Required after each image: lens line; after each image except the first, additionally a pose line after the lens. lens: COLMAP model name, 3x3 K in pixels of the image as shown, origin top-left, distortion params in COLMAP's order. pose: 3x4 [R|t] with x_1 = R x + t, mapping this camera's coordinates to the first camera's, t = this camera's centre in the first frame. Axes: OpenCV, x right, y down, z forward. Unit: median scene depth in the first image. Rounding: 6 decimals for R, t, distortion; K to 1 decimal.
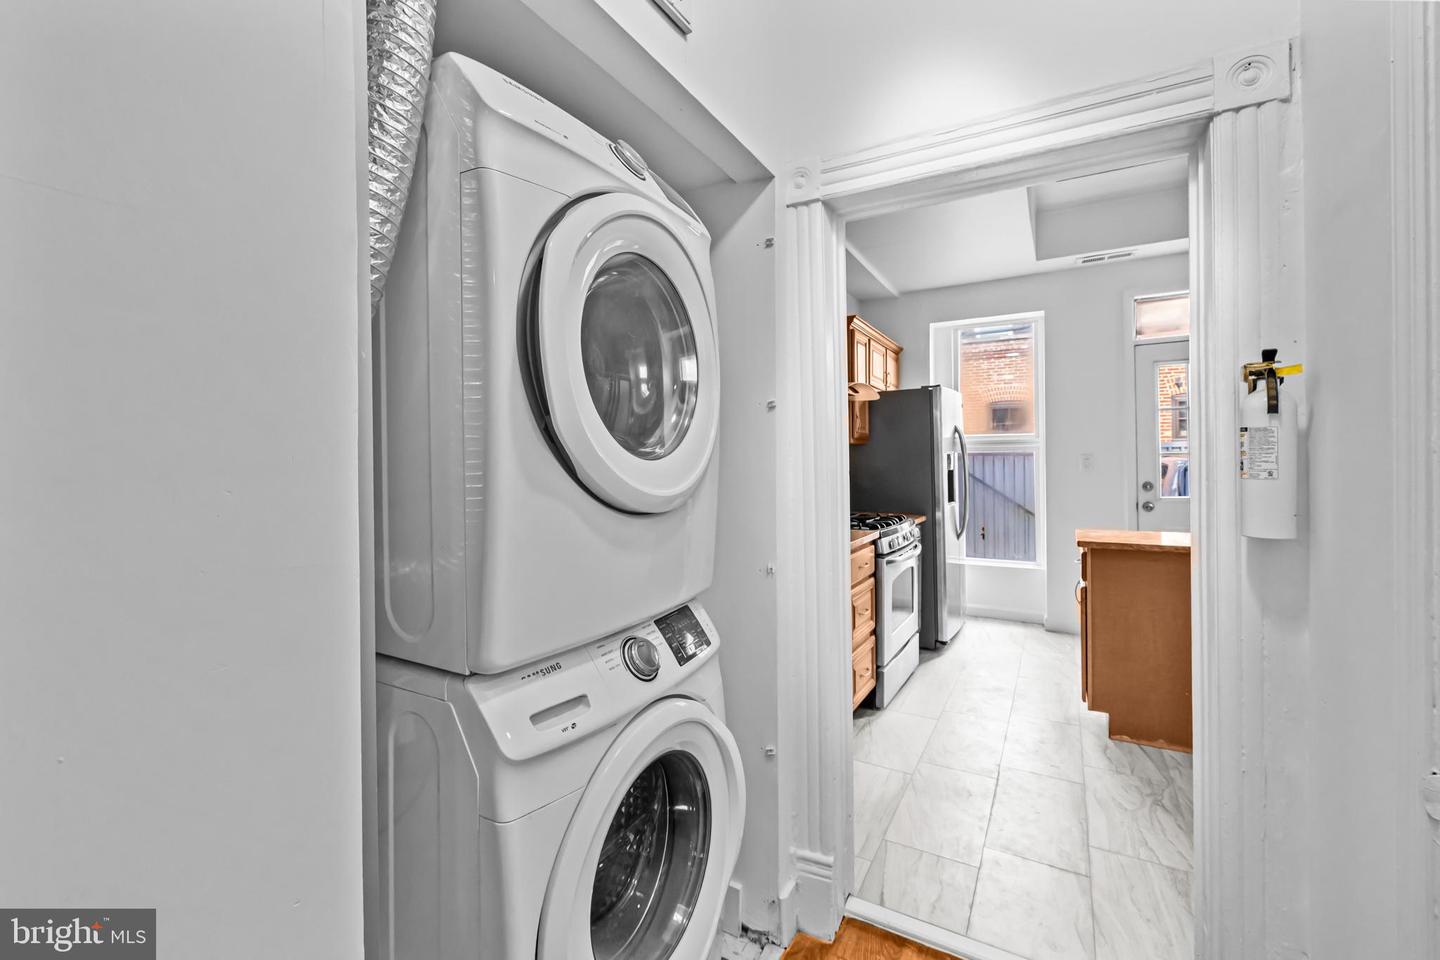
lens RADIAL K [[613.9, 0, 716.6], [0, 613.9, 459.0], [0, 0, 1]] dist [0.001148, 0.000014]
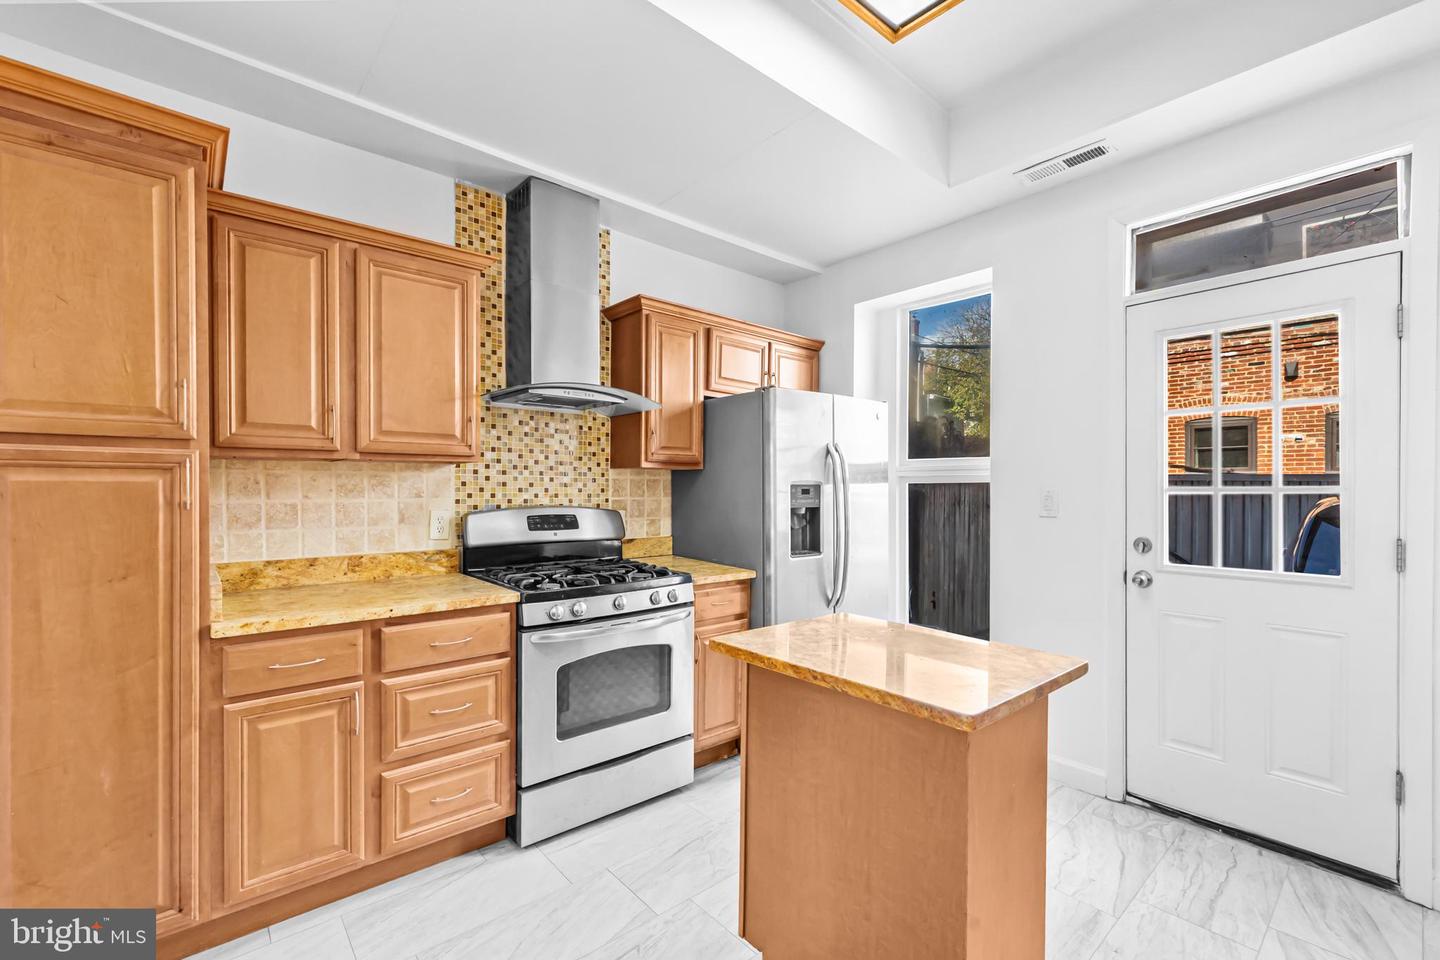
lens RADIAL K [[616.6, 0, 716.8], [0, 616.6, 486.7], [0, 0, 1]] dist [0.000300, 0.000280]
pose [[0.940972, 0.016237, -0.338096, 0.546580], [-0.016457, 0.999862, 0.002216, -0.006505], [0.338085, 0.003479, 0.941109, 0.322410]]
